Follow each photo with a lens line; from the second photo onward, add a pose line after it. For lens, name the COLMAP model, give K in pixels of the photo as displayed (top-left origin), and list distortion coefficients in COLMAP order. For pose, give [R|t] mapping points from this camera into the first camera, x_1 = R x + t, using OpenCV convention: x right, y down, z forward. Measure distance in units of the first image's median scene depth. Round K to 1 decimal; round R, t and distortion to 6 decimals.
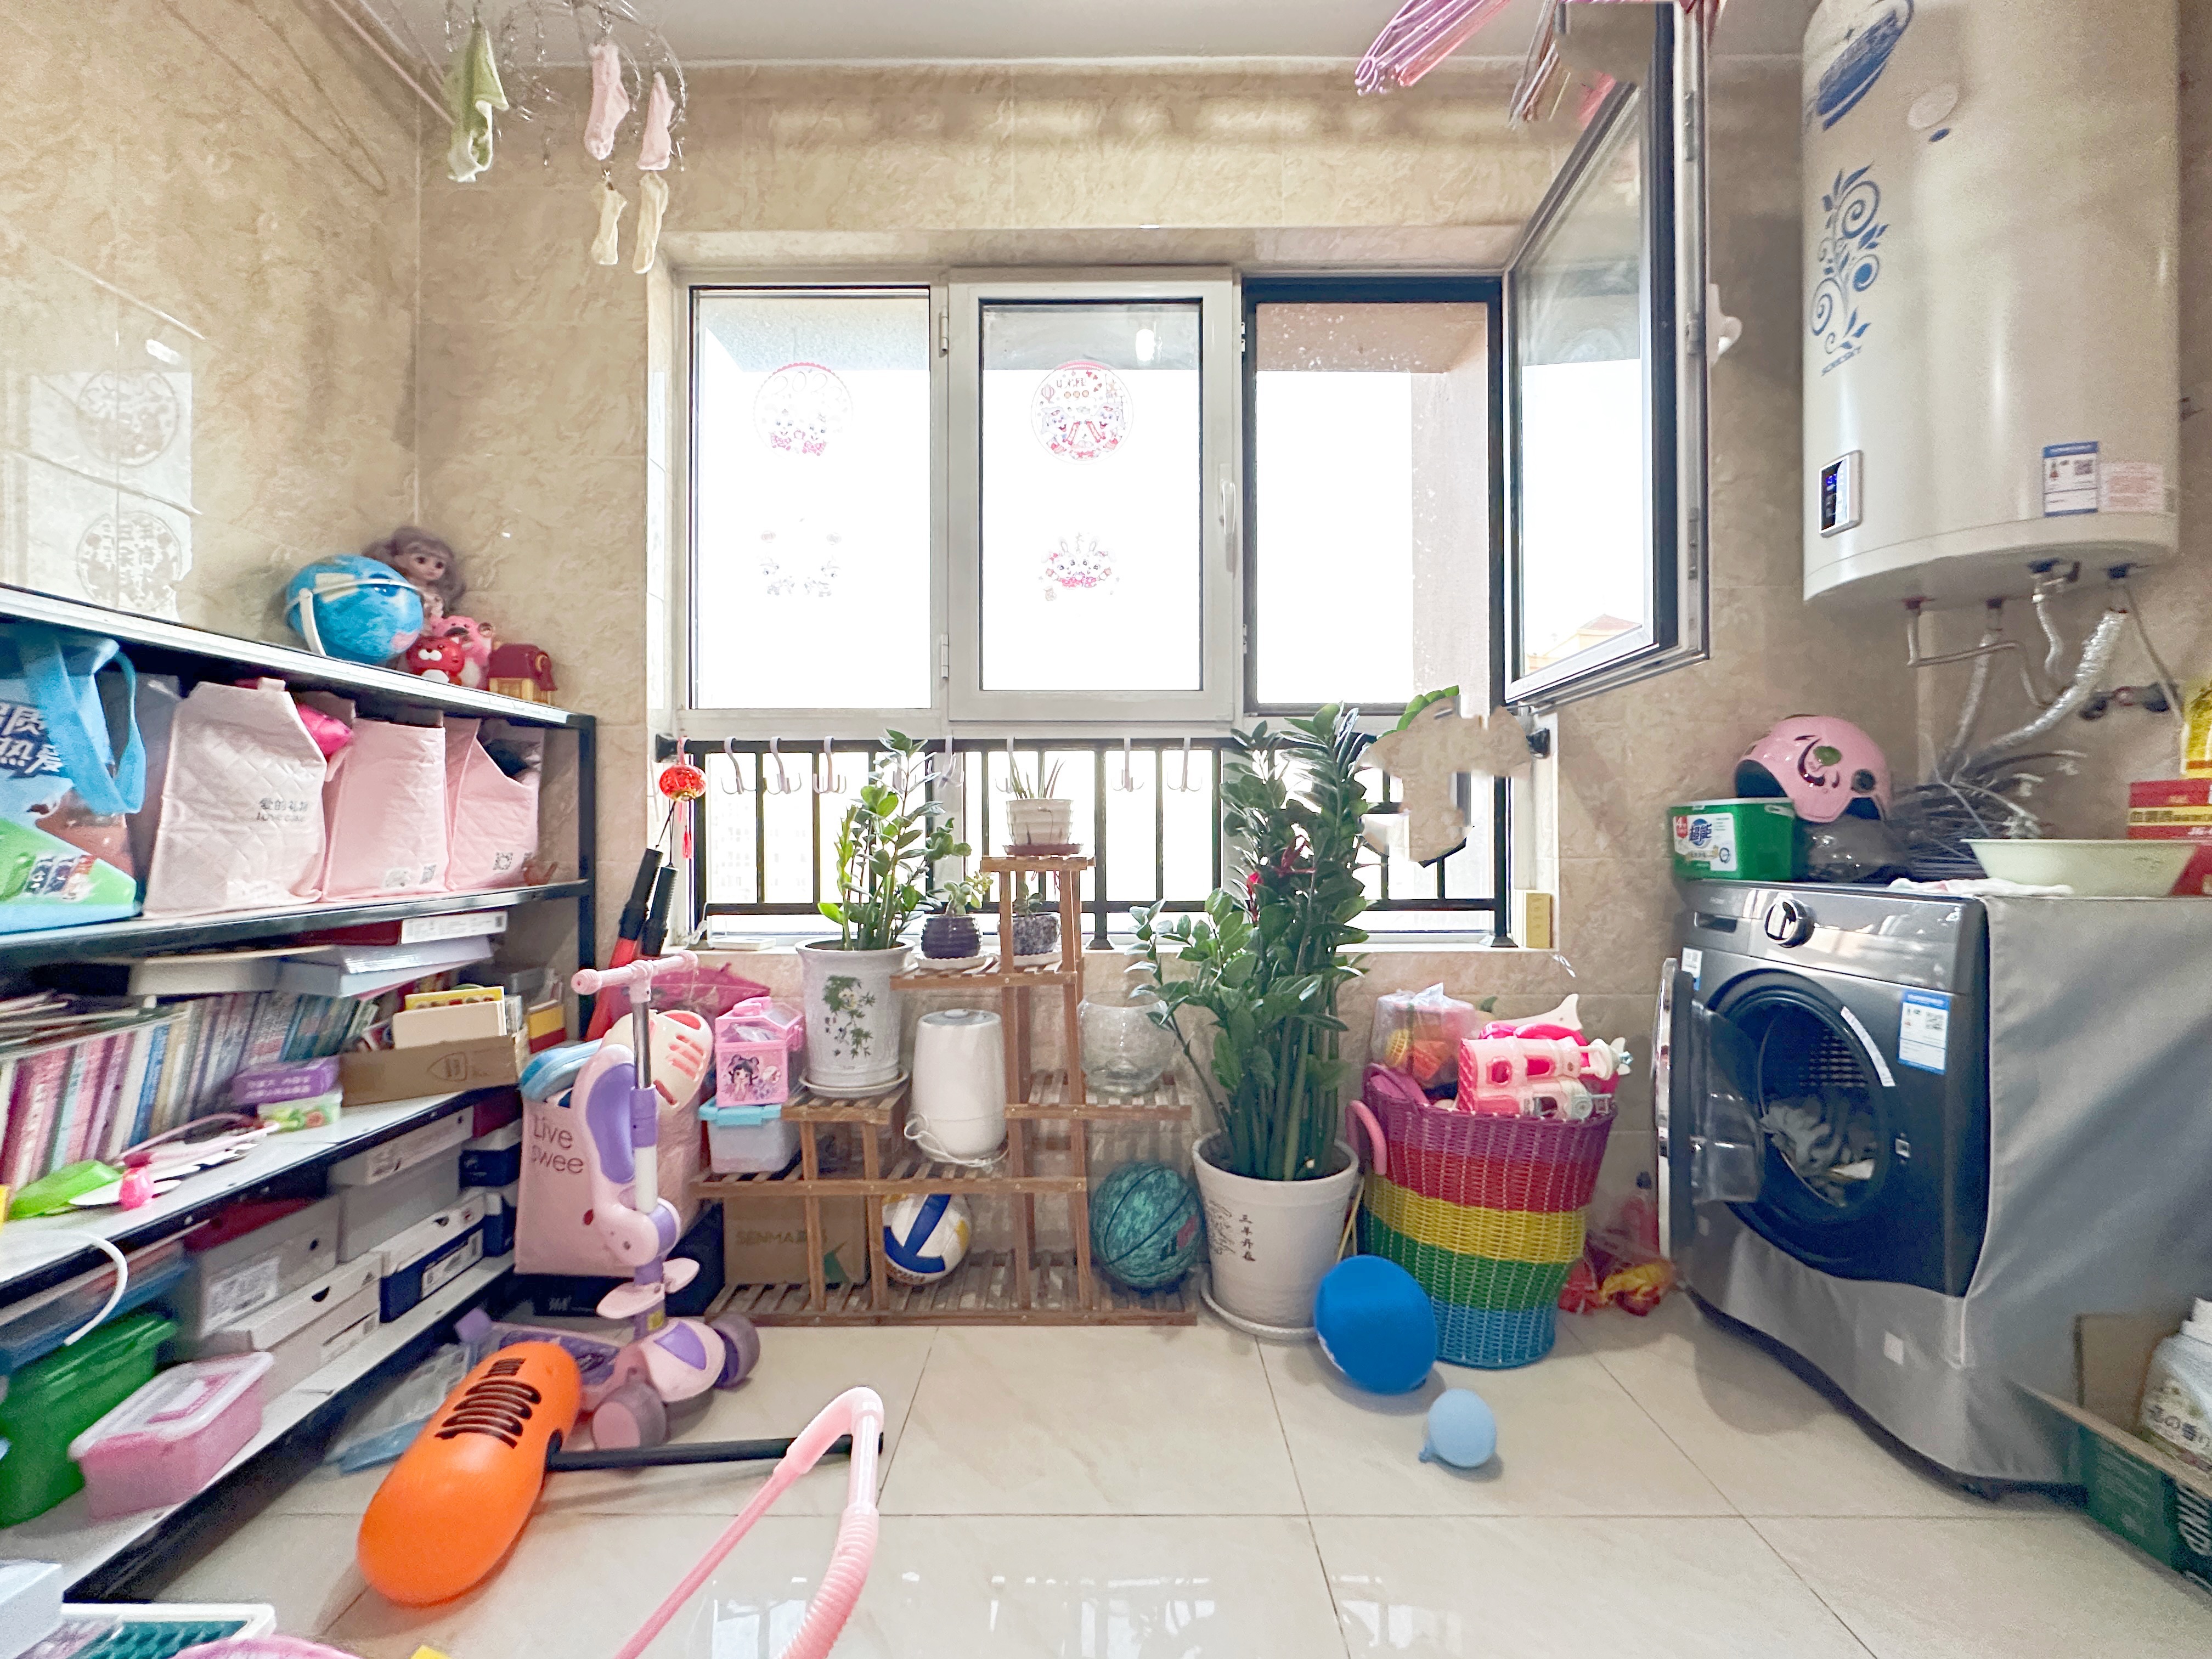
lens RADIAL K [[884.6, 0, 1114.9], [0, 884.6, 825.1], [0, 0, 1]] dist [0.001133, 0.000060]
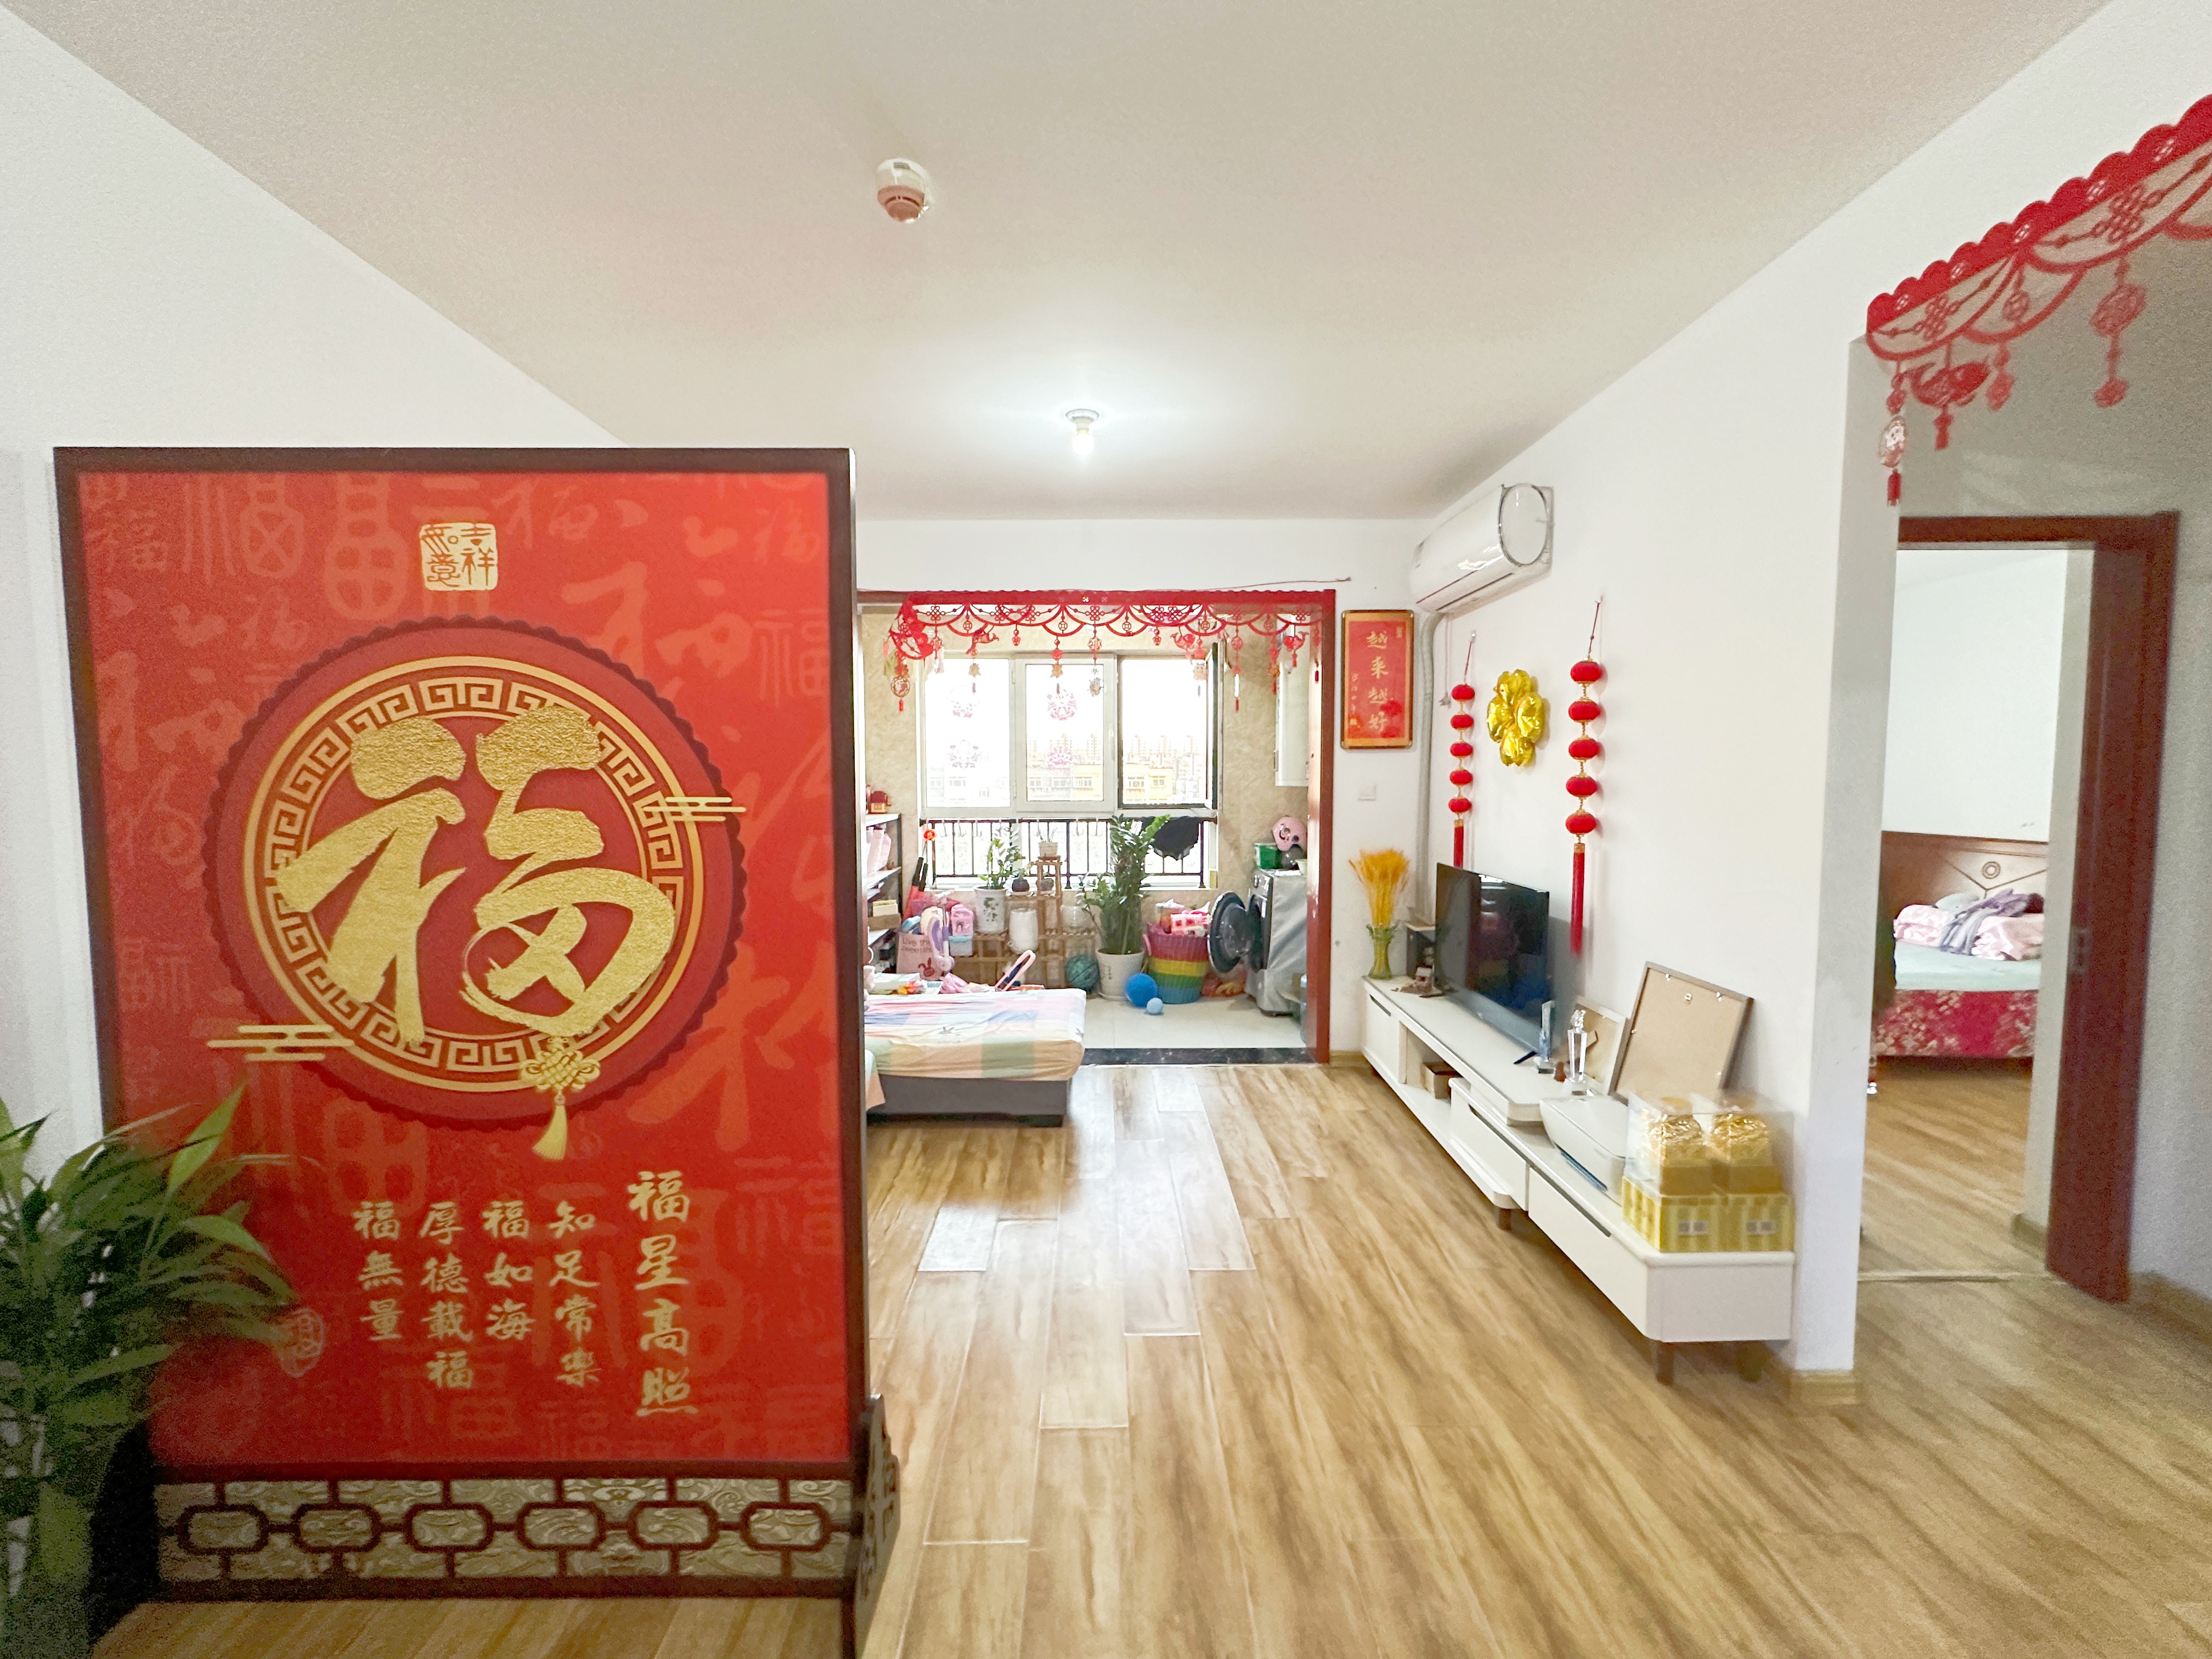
lens RADIAL K [[884.6, 0, 1109.6], [0, 884.6, 824.7], [0, 0, 1]] dist [0.001133, 0.000060]
pose [[0.999840, -0.000379, 0.017892, 0.078135], [-0.000806, 0.997807, 0.066193, -0.304093], [-0.017878, -0.066197, 0.997646, -2.181007]]
